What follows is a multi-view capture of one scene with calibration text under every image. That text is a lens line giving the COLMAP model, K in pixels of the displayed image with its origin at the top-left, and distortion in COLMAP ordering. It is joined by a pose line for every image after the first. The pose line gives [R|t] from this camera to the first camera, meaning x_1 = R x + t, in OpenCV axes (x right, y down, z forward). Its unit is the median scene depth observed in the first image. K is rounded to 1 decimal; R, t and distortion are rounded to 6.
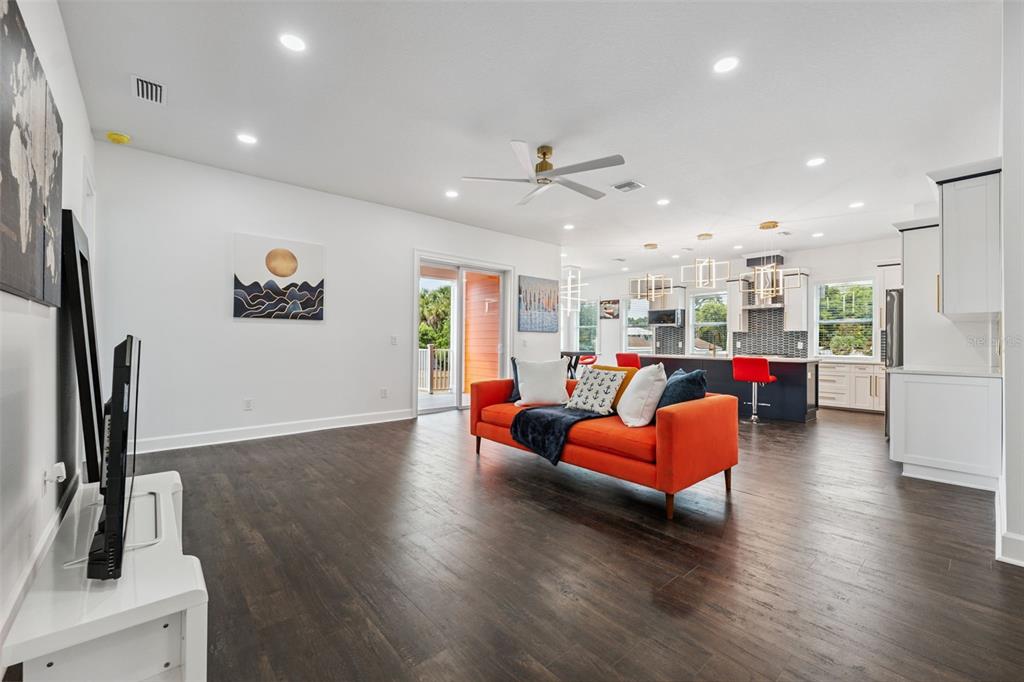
lens RADIAL K [[417.3, 0, 512.2], [0, 417.3, 342.2], [0, 0, 1]] dist [-0.001157, -0.000092]
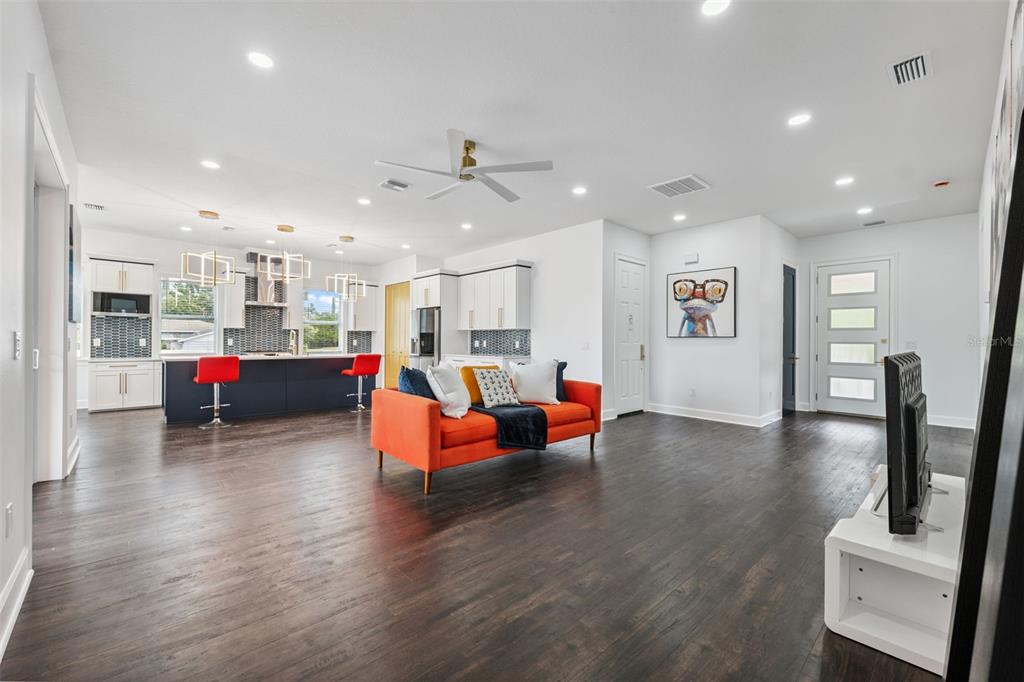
lens RADIAL K [[417.3, 0, 512.2], [0, 417.3, 342.2], [0, 0, 1]] dist [-0.001157, -0.000092]
pose [[-0.031621, -0.010552, 0.999444, -0.482006], [-0.008377, 0.999912, 0.010292, -0.010673], [-0.999465, -0.008046, -0.031707, 0.503206]]
